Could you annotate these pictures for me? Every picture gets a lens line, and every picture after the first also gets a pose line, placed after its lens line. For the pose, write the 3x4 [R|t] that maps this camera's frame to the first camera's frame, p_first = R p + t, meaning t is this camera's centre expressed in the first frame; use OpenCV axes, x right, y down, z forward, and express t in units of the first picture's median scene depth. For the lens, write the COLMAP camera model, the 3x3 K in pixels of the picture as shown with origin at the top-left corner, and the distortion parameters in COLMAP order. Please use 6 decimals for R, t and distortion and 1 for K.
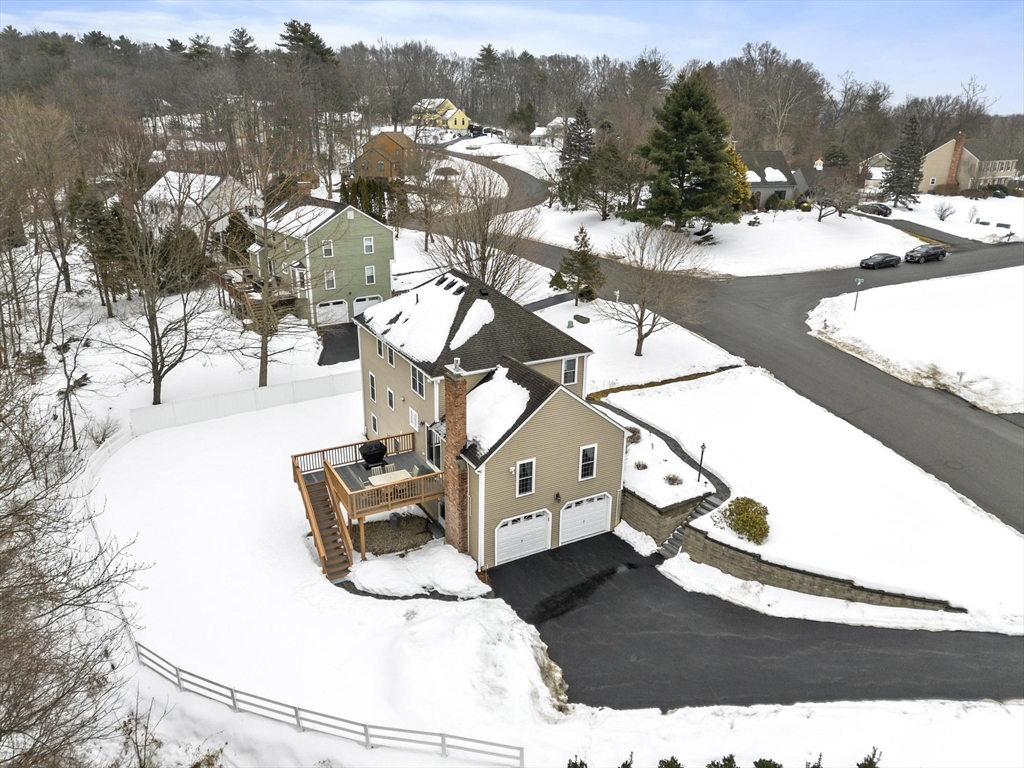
lens RADIAL K [[709.4, 0, 512.0], [0, 709.4, 384.0], [0, 0, 1]] dist [0.062502, -0.002552]
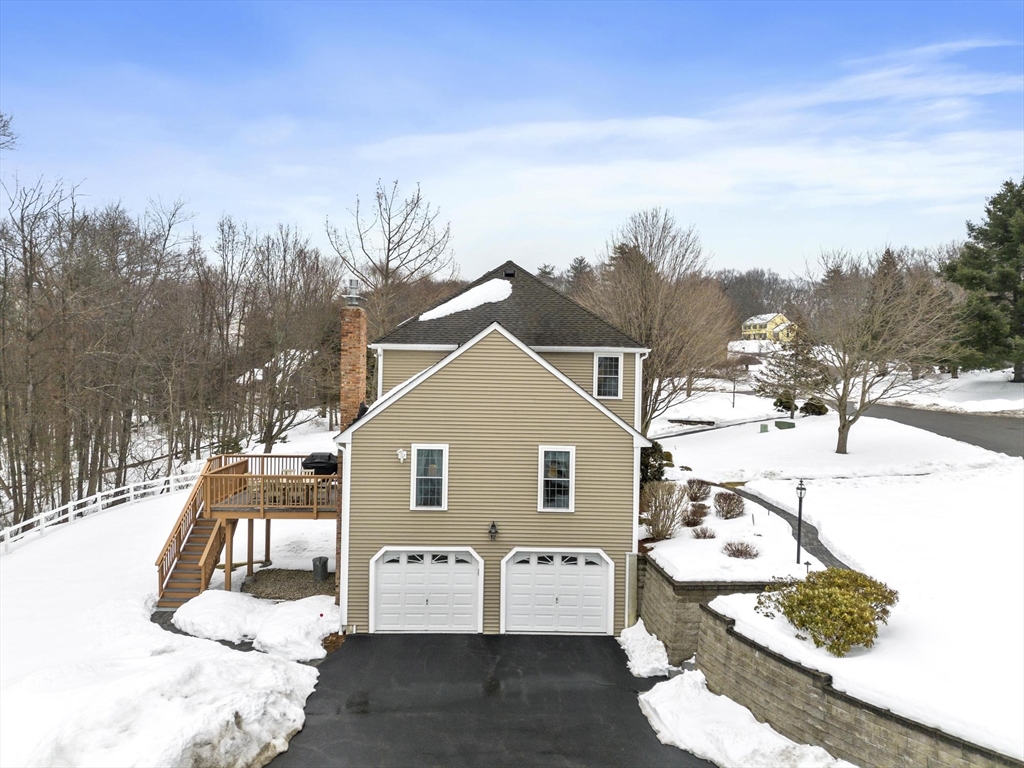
lens RADIAL K [[718.5, 0, 512.0], [0, 718.5, 384.0], [0, 0, 1]] dist [0.044935, -0.002859]
pose [[0.884451, 0.012111, -0.466476, 0.351080], [-0.163920, 0.944018, -0.286287, 0.214689], [0.436894, 0.329672, 0.836923, 0.494821]]
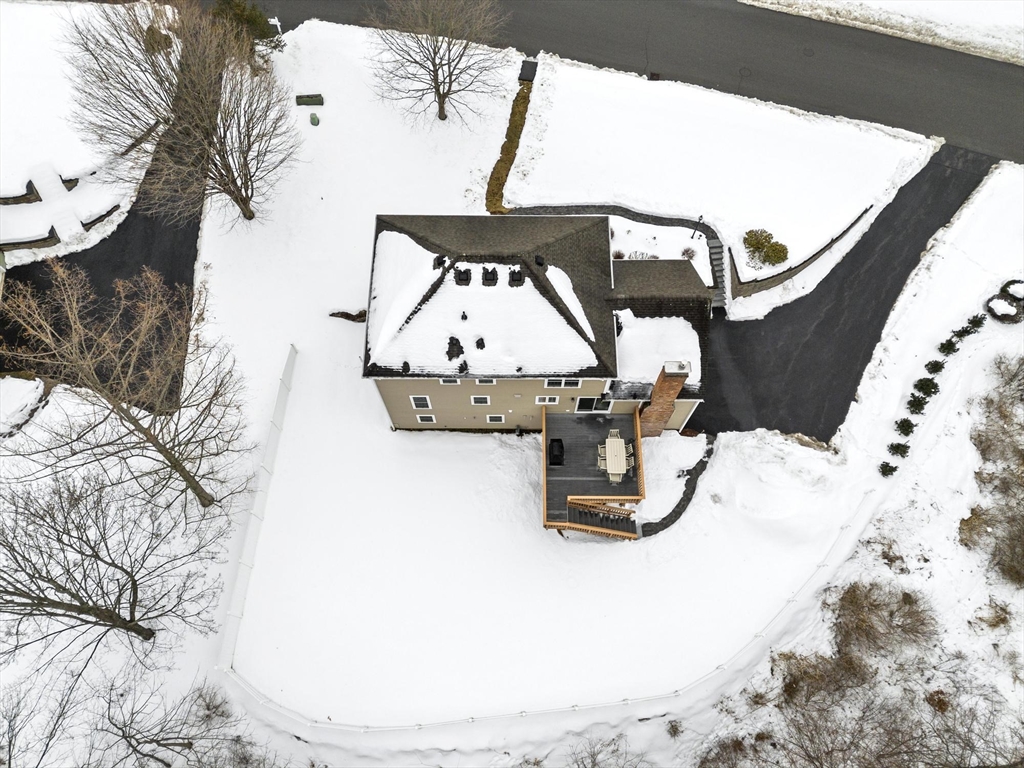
lens RADIAL K [[718.5, 0, 512.0], [0, 718.5, 384.0], [0, 0, 1]] dist [0.044935, -0.002859]
pose [[0.493495, -0.803990, 0.331756, -0.545586], [0.310053, 0.519002, 0.796558, -0.885963], [-0.812607, -0.290235, 0.505404, 0.619083]]
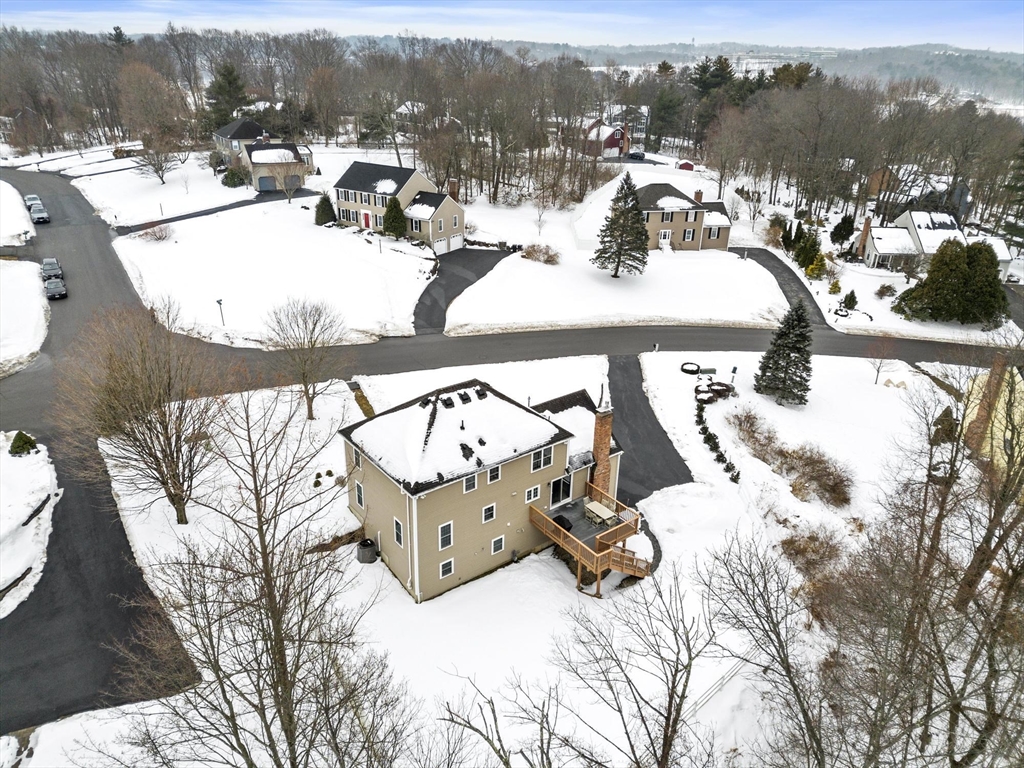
lens RADIAL K [[718.5, 0, 512.0], [0, 718.5, 384.0], [0, 0, 1]] dist [0.044935, -0.002859]
pose [[-0.142217, -0.429578, 0.891761, -1.329204], [0.320369, 0.832449, 0.452099, -0.780517], [-0.936557, 0.349988, 0.019236, 1.080067]]
